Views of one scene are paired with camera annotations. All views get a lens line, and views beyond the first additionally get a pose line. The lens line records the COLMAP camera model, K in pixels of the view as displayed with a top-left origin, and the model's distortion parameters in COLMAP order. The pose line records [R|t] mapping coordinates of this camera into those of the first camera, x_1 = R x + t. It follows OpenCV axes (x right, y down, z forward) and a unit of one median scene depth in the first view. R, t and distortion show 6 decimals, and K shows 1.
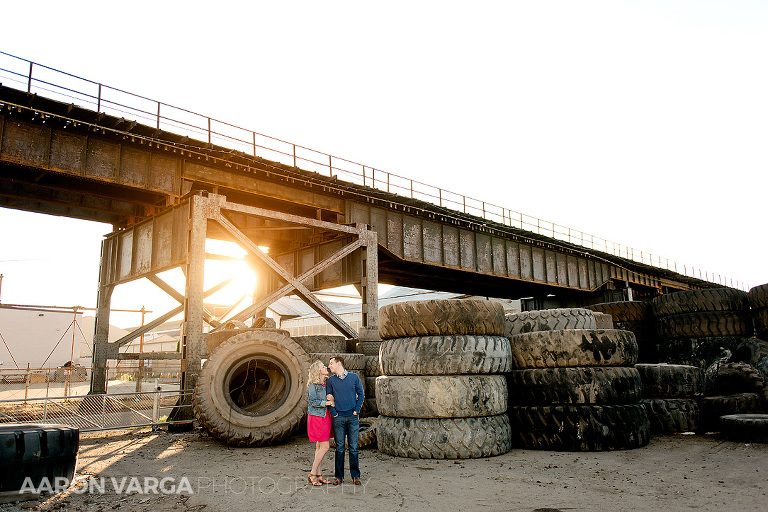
lens RADIAL K [[558.8, 0, 368.0], [0, 558.8, 257.5], [0, 0, 1]] dist [0.005866, -0.003395]
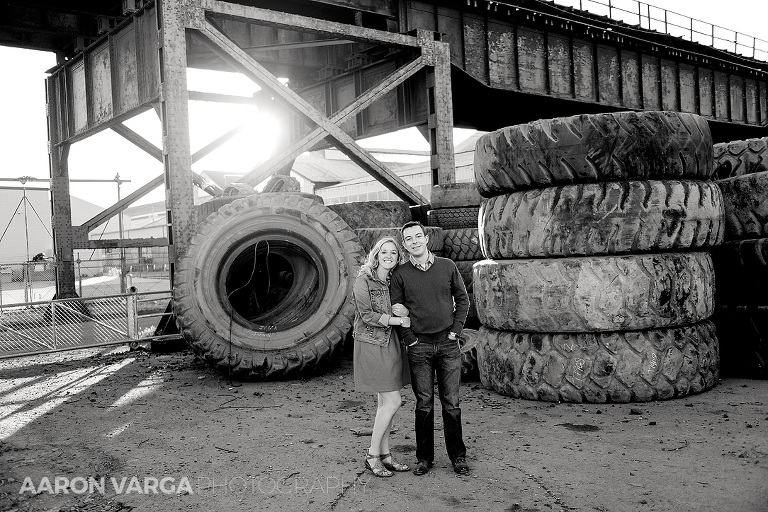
lens RADIAL K [[743.3, 0, 384.0], [0, 743.3, 256.0], [0, 0, 1]] dist [-0.013262, -0.008531]
pose [[0.997191, -0.034028, -0.066729, -0.023547], [0.046774, 0.978698, 0.199904, 0.047686], [0.058506, -0.202464, 0.977541, 0.235337]]
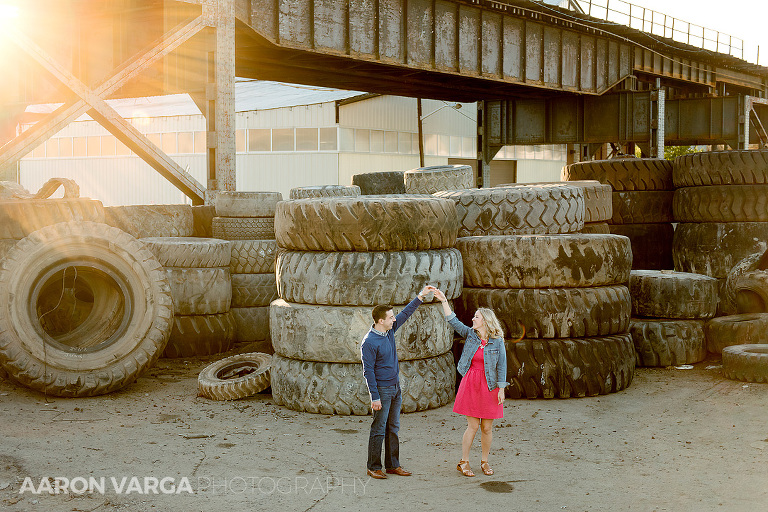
lens RADIAL K [[1102.6, 0, 384.0], [0, 1102.6, 256.0], [0, 0, 1]] dist [-0.010870, -0.028592]
pose [[0.982626, 0.002202, 0.185582, -0.092523], [-0.047677, 0.969369, 0.240938, -0.160784], [-0.179367, -0.245600, 0.952632, -0.283747]]
